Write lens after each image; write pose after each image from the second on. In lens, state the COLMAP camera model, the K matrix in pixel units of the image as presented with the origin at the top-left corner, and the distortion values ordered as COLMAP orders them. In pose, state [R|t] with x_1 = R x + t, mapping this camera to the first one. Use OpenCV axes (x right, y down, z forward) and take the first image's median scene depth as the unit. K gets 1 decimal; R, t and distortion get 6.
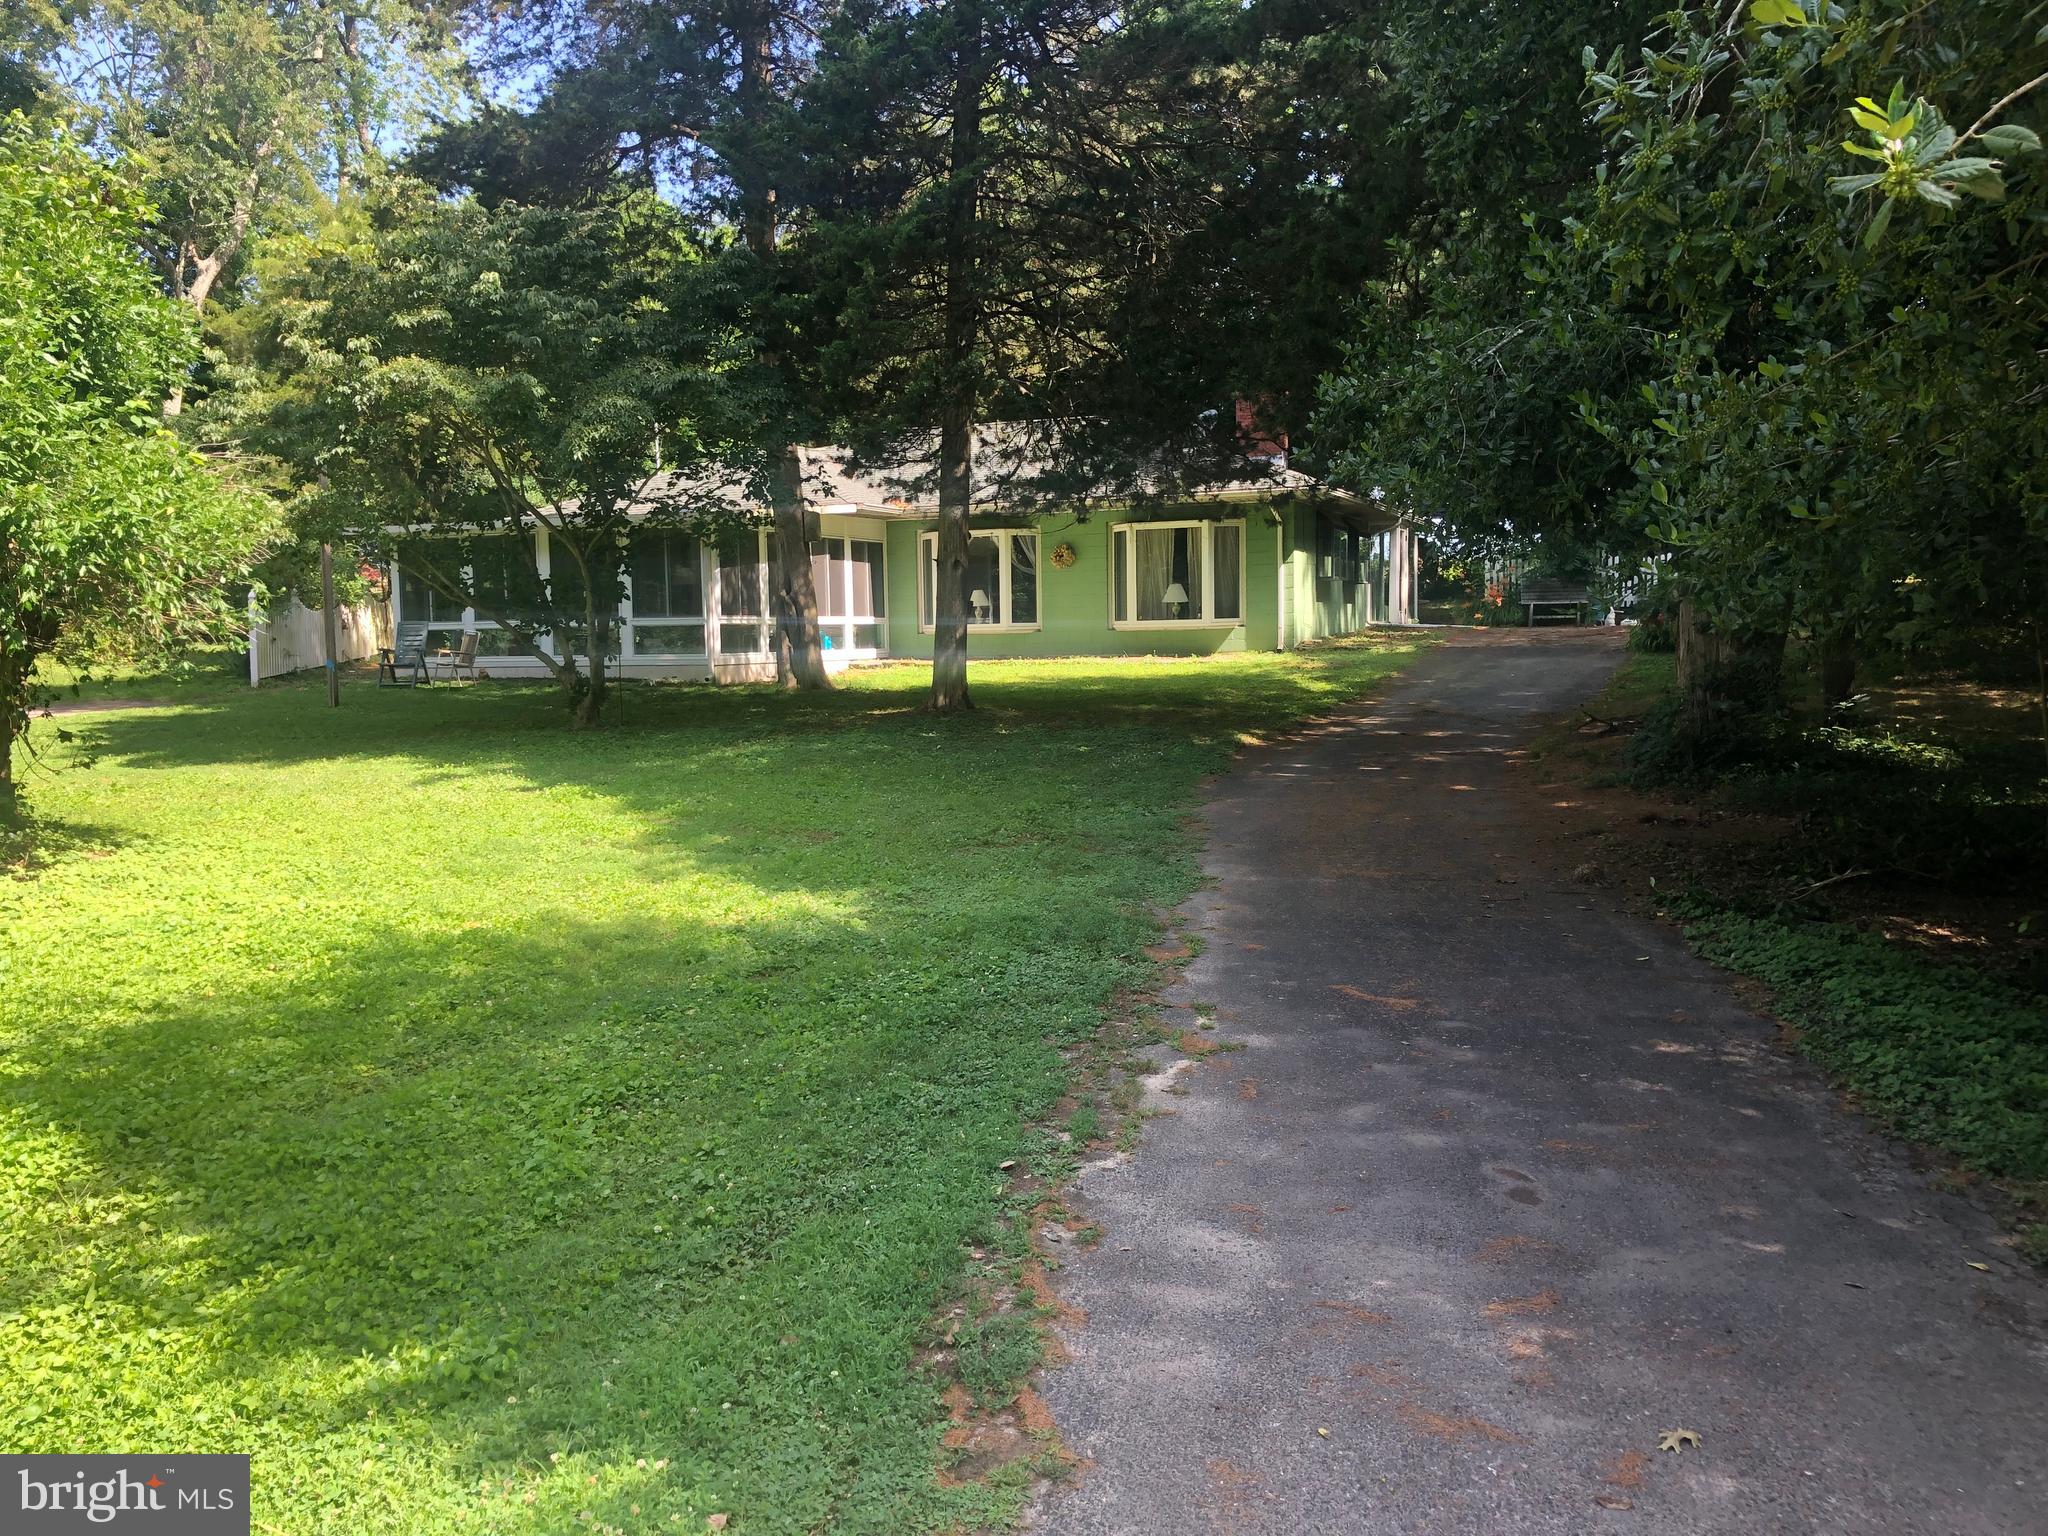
lens RADIAL K [[1690.8, 0, 1017.5], [0, 1690.8, 770.7], [0, 0, 1]] dist [0.013101, -0.011004]
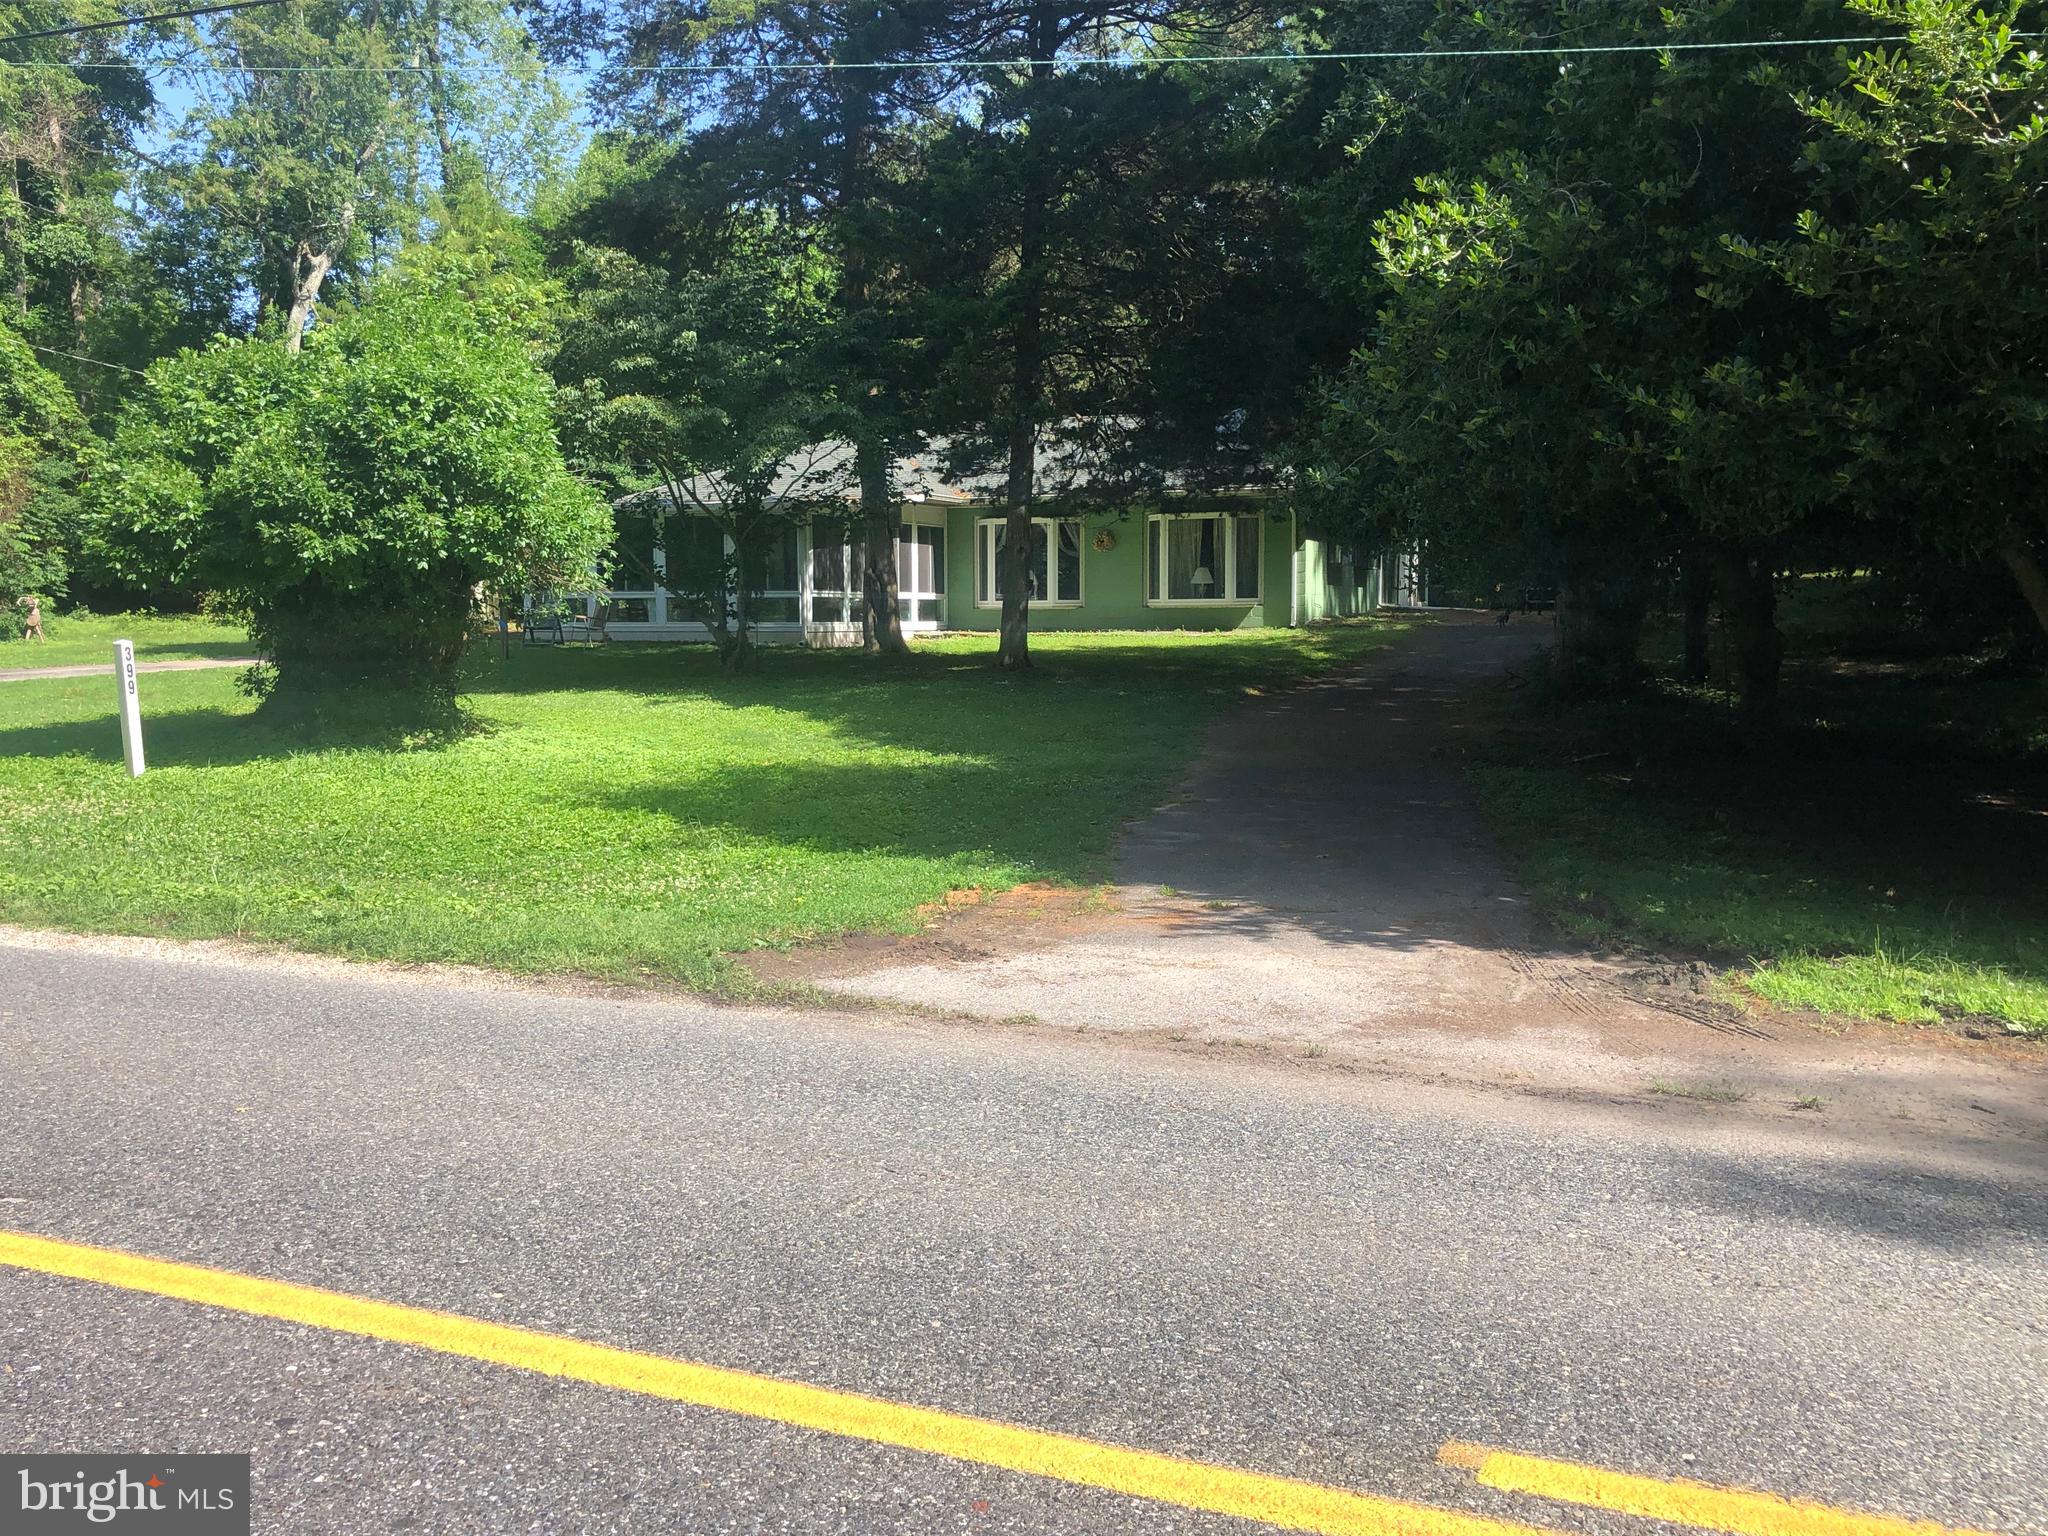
lens RADIAL K [[1942.6, 0, 1064.2], [0, 1942.6, 836.8], [0, 0, 1]] dist [0.020098, -0.007882]
pose [[0.999861, 0.010179, 0.013197, -0.017105], [-0.010569, 0.999498, 0.029865, 0.037086], [-0.012886, -0.030000, 0.999467, -0.352447]]
